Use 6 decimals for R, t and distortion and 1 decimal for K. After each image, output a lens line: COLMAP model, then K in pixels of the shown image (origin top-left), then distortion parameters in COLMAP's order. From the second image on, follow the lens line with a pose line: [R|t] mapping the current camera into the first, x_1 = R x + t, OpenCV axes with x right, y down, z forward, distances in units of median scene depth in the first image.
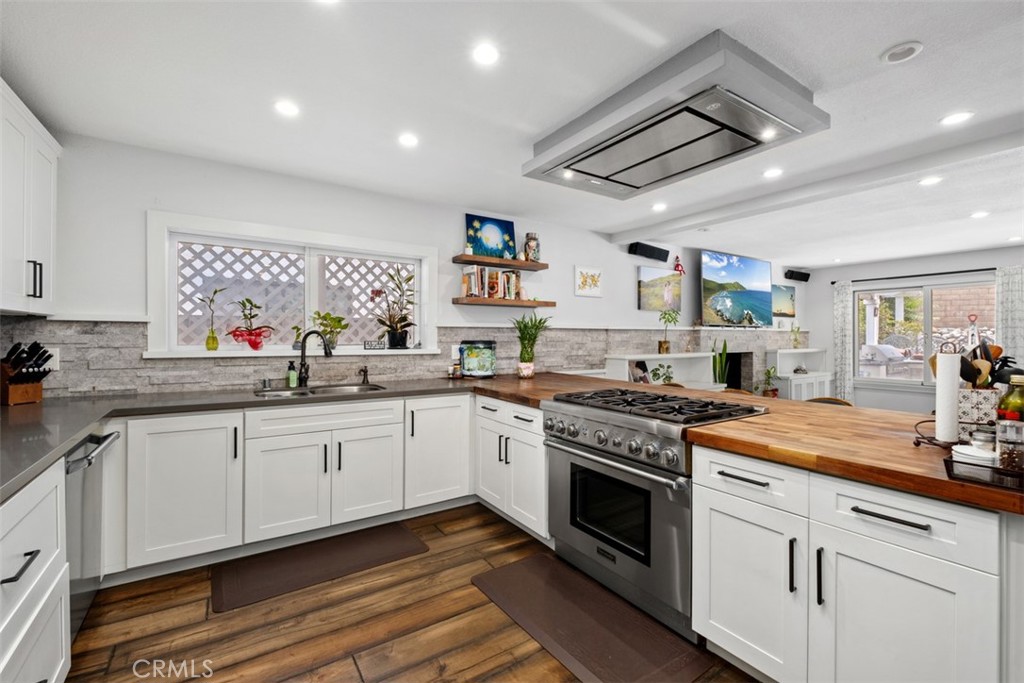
lens RADIAL K [[437.6, 0, 514.5], [0, 437.6, 336.9], [0, 0, 1]] dist [0.000730, -0.005473]
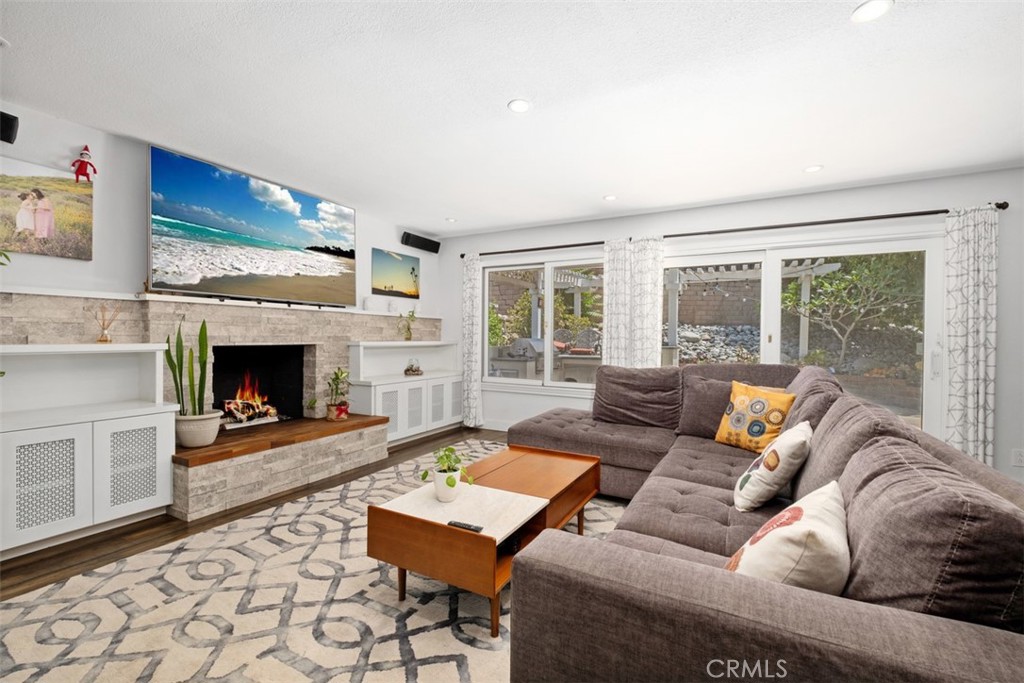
lens RADIAL K [[442.6, 0, 514.0], [0, 442.6, 335.9], [0, 0, 1]] dist [0.001212, -0.006015]
pose [[0.880760, 0.009027, 0.473478, 0.676819], [-0.009502, 0.999954, -0.001387, 0.027349], [-0.473468, -0.003278, 0.880805, 0.411248]]
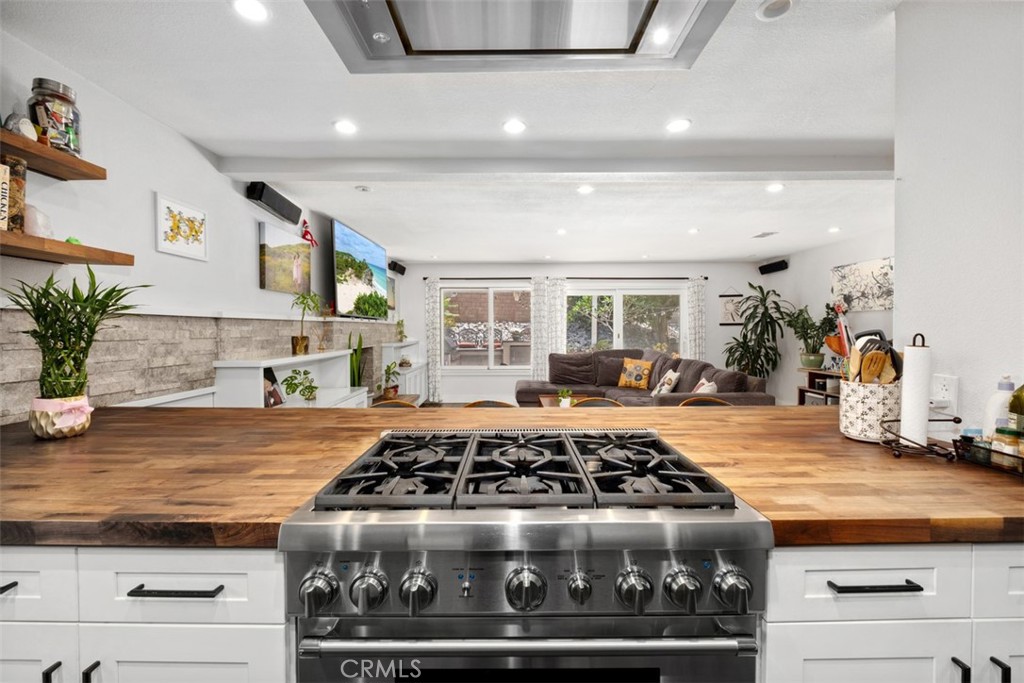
lens RADIAL K [[437.6, 0, 514.5], [0, 437.6, 336.9], [0, 0, 1]] dist [0.000730, -0.005473]
pose [[0.548466, -0.016232, 0.836016, -0.062234], [0.002608, 0.999840, 0.017701, -0.001322], [-0.836169, -0.007528, 0.548420, 0.364602]]
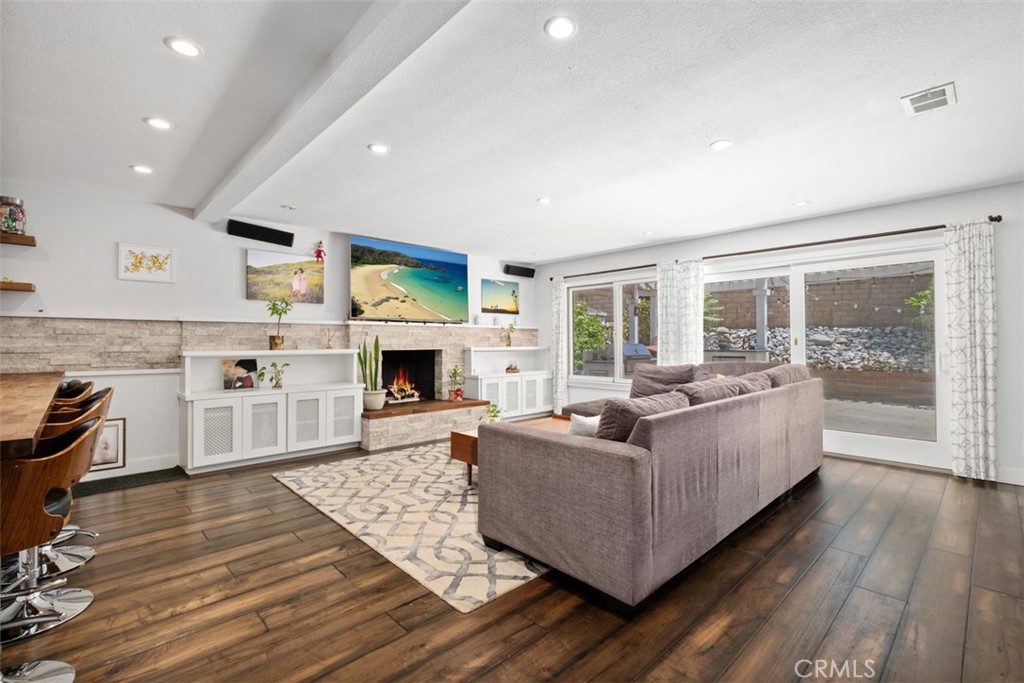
lens RADIAL K [[454.4, 0, 514.3], [0, 454.4, 331.3], [0, 0, 1]] dist [0.002318, -0.004411]
pose [[0.984229, 0.001882, 0.176887, 0.718979], [0.002321, 0.999720, -0.023548, 0.025372], [-0.176881, 0.023587, 0.983950, 0.028918]]
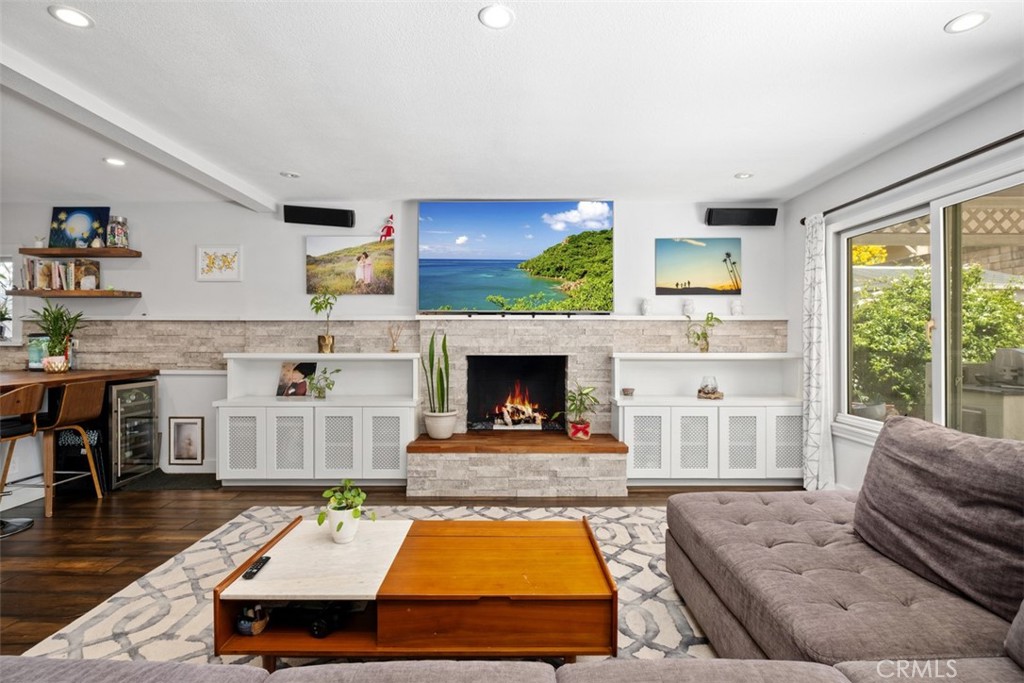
lens RADIAL K [[482.0, 0, 516.9], [0, 482.0, 338.4], [0, 0, 1]] dist [-0.008024, -0.001114]
pose [[0.838029, 0.000152, -0.545626, 1.159169], [-0.001256, 0.999998, -0.001651, 0.016495], [0.545624, 0.002068, 0.838027, 0.558483]]
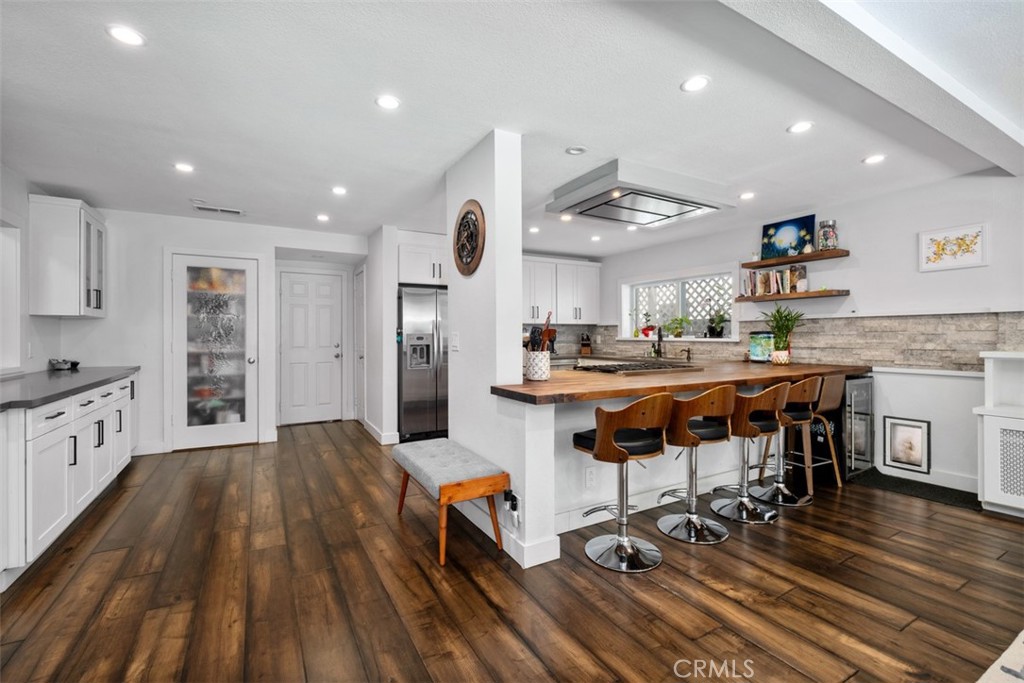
lens RADIAL K [[439.8, 0, 508.6], [0, 439.8, 338.3], [0, 0, 1]] dist [0.001303, -0.007208]
pose [[-0.072959, 0.003218, -0.997330, 0.960527], [0.005046, 0.999983, 0.002857, 0.016480], [0.997322, -0.004824, -0.072974, 0.329854]]
